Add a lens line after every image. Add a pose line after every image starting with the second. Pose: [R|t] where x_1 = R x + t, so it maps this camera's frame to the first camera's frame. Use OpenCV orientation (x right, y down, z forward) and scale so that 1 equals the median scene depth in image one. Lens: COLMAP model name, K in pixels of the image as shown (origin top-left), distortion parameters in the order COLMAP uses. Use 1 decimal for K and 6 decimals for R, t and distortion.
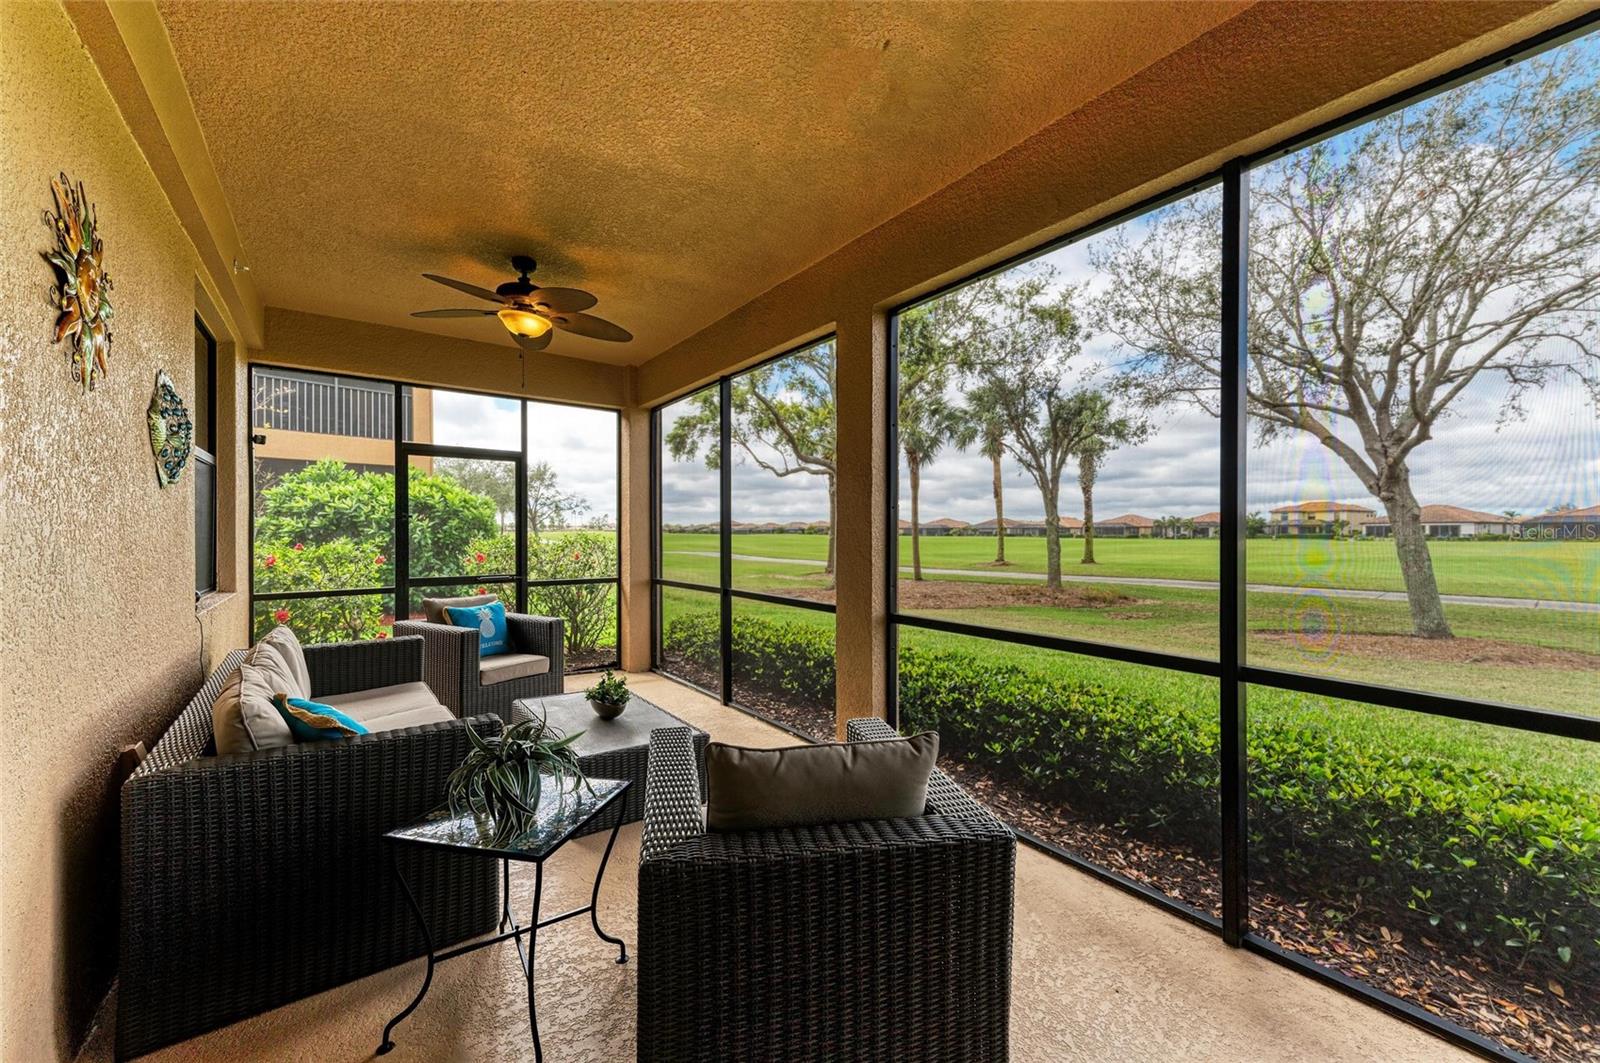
lens RADIAL K [[617.0, 0, 787.7], [0, 617.0, 533.1], [0, 0, 1]] dist [0.018609, -0.003622]
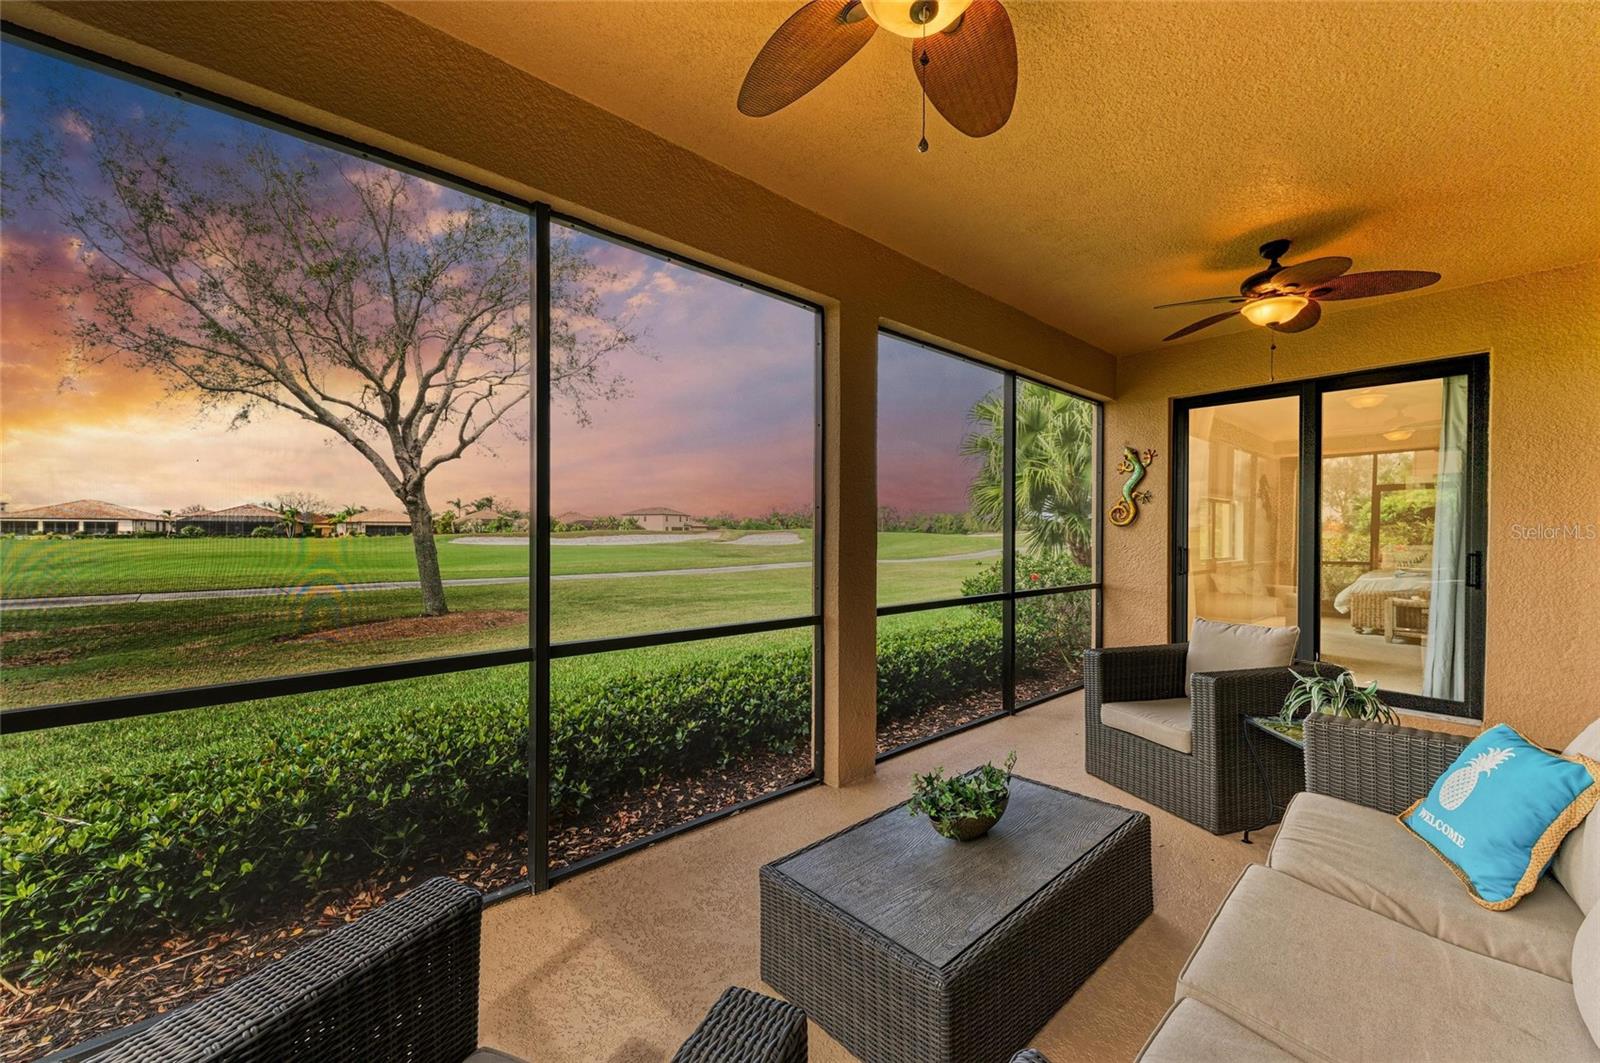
lens RADIAL K [[617.0, 0, 798.7], [0, 617.0, 533.8], [0, 0, 1]] dist [0.018609, -0.003622]
pose [[-0.117290, -0.001915, 0.993096, -0.106308], [-0.003574, 0.999992, 0.001506, 0.000085], [-0.993091, -0.003373, -0.117296, 0.150609]]
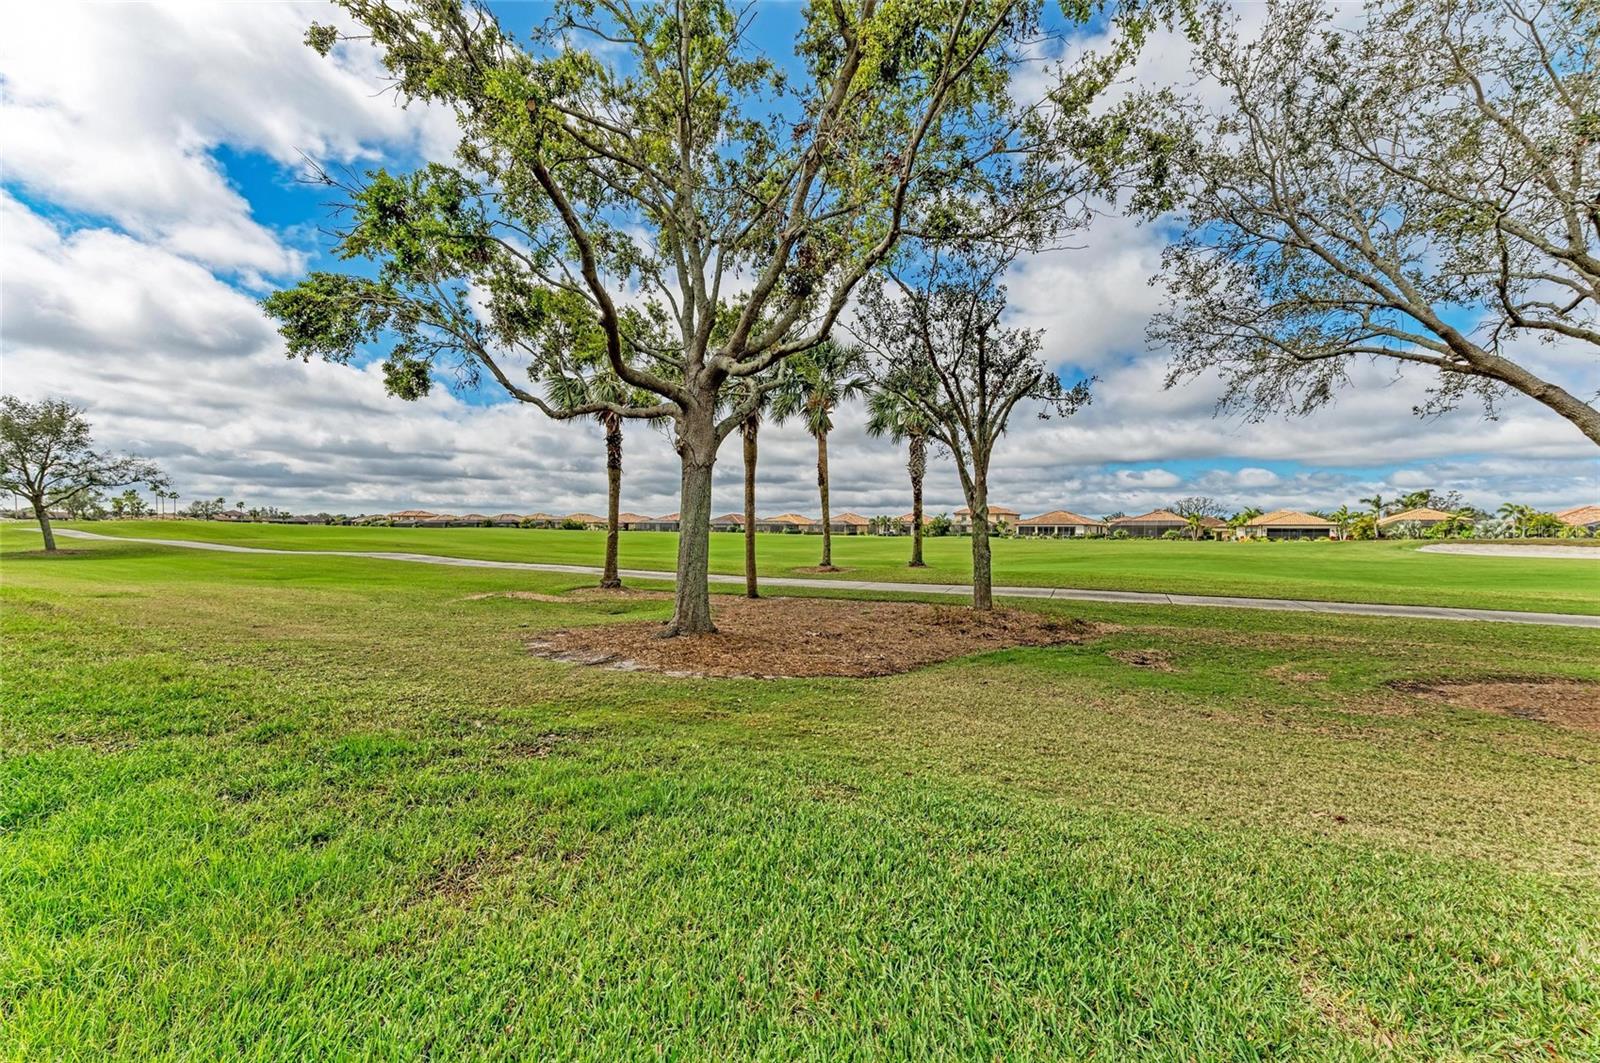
lens RADIAL K [[617.0, 0, 804.9], [0, 617.0, 535.1], [0, 0, 1]] dist [0.018609, -0.003622]
pose [[0.893124, 0.006024, 0.449770, -0.045250], [-0.010777, 0.999910, 0.008008, 0.000740], [-0.449681, -0.011999, 0.893109, 0.297463]]
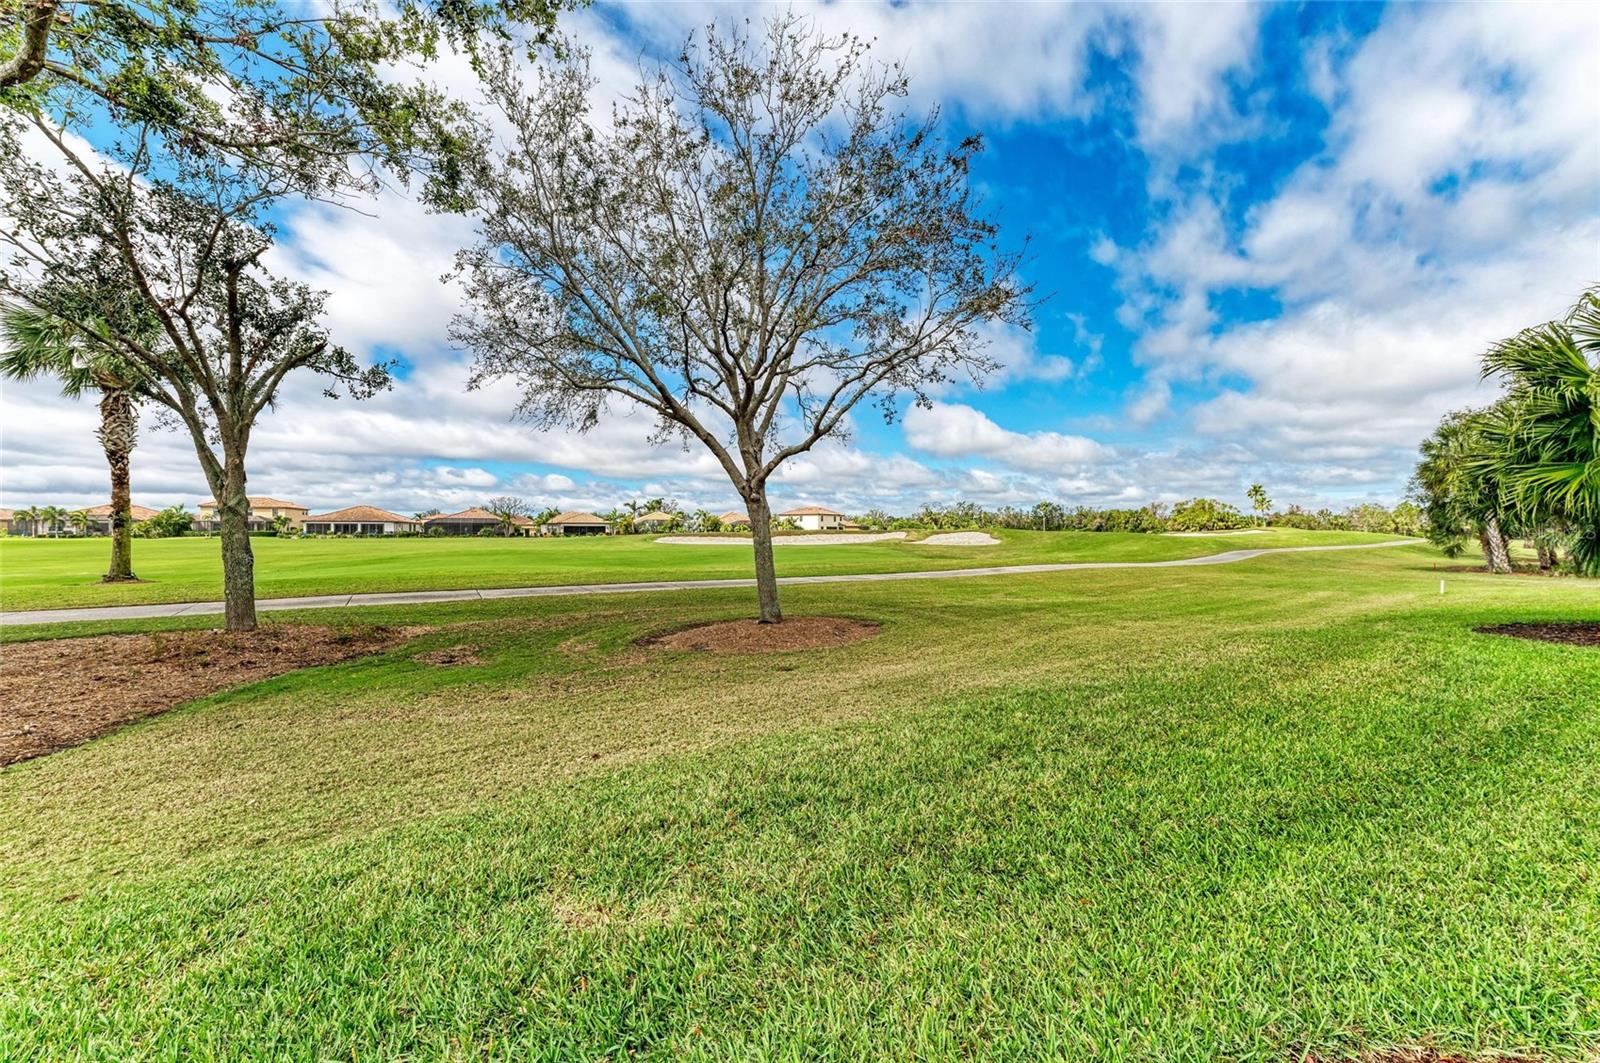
lens RADIAL K [[617.0, 0, 797.1], [0, 617.0, 530.7], [0, 0, 1]] dist [0.018609, -0.003622]
pose [[0.106319, 0.002758, 0.994328, -0.042548], [-0.002992, 0.999993, -0.002453, 0.000796], [-0.994328, -0.002714, 0.106327, 0.293053]]
